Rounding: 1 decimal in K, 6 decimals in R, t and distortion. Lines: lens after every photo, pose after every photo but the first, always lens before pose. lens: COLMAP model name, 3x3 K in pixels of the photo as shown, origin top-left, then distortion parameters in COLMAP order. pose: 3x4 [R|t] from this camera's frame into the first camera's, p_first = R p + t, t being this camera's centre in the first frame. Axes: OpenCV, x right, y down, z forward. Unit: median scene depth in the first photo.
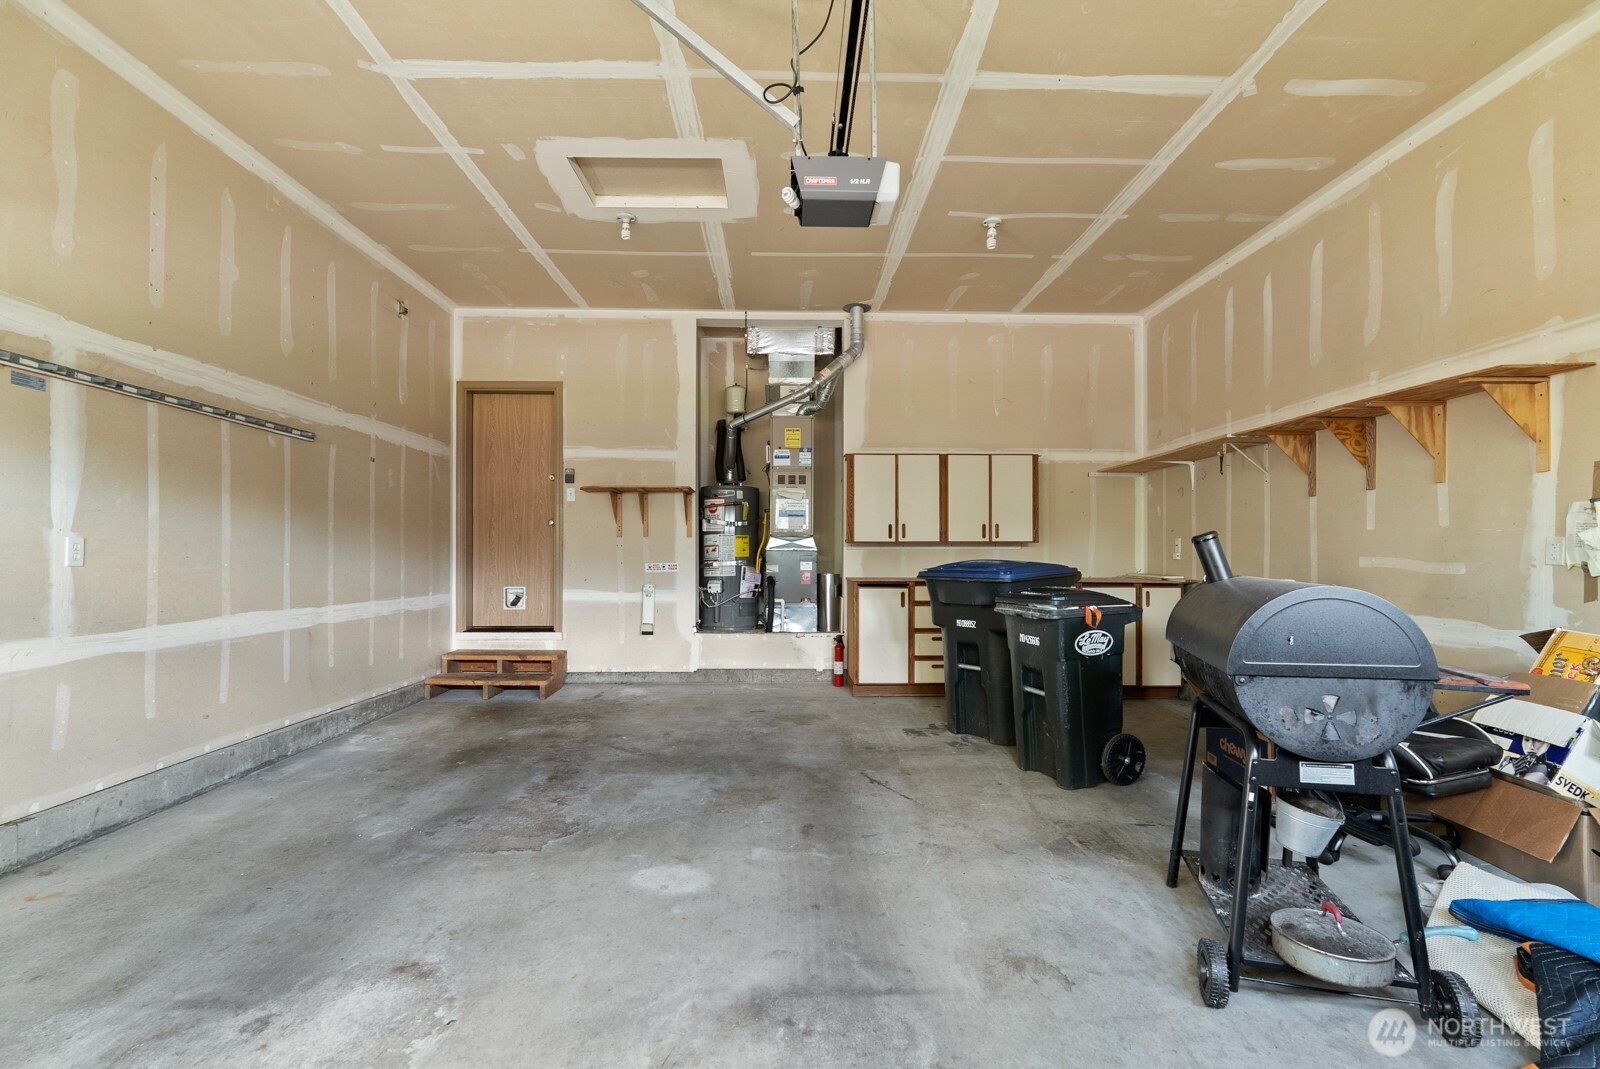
lens RADIAL K [[707.8, 0, 803.6], [0, 707.8, 541.1], [0, 0, 1]] dist [-0.003408, -0.000022]
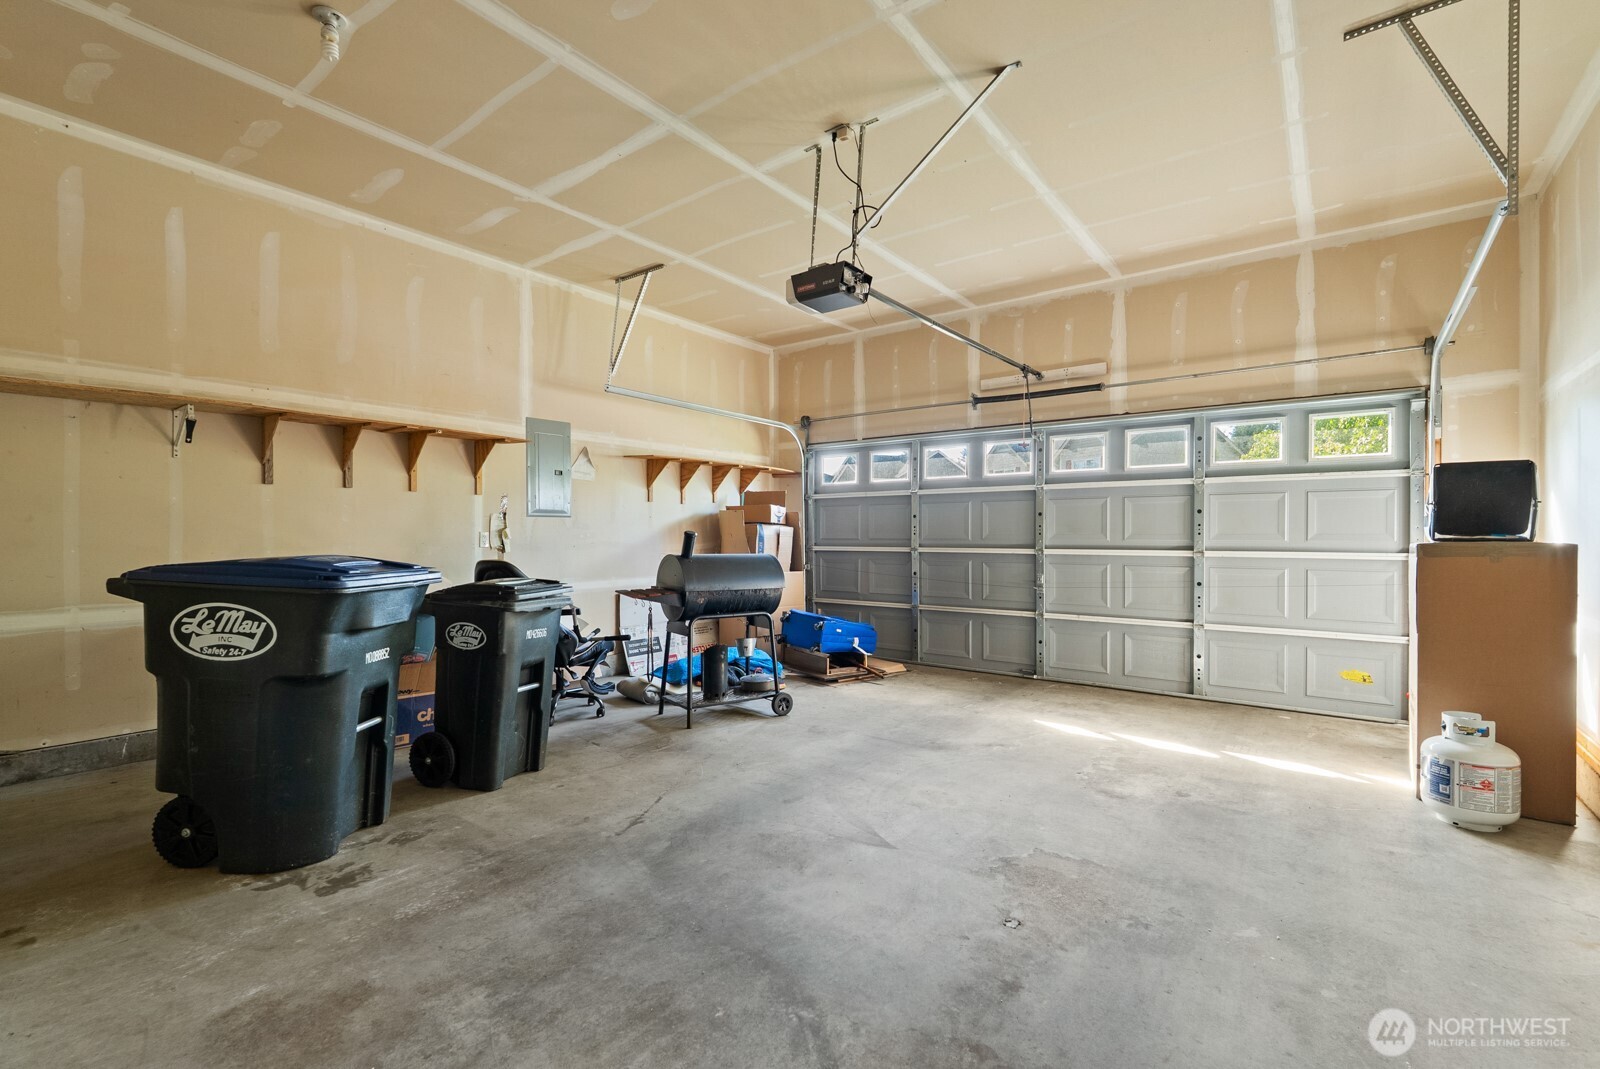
lens RADIAL K [[707.8, 0, 803.6], [0, 707.8, 541.1], [0, 0, 1]] dist [-0.003408, -0.000022]
pose [[-0.781015, -0.003150, 0.624504, -0.613452], [-0.013665, 0.999834, -0.012046, 0.020494], [-0.624363, -0.017942, -0.780928, 1.653971]]
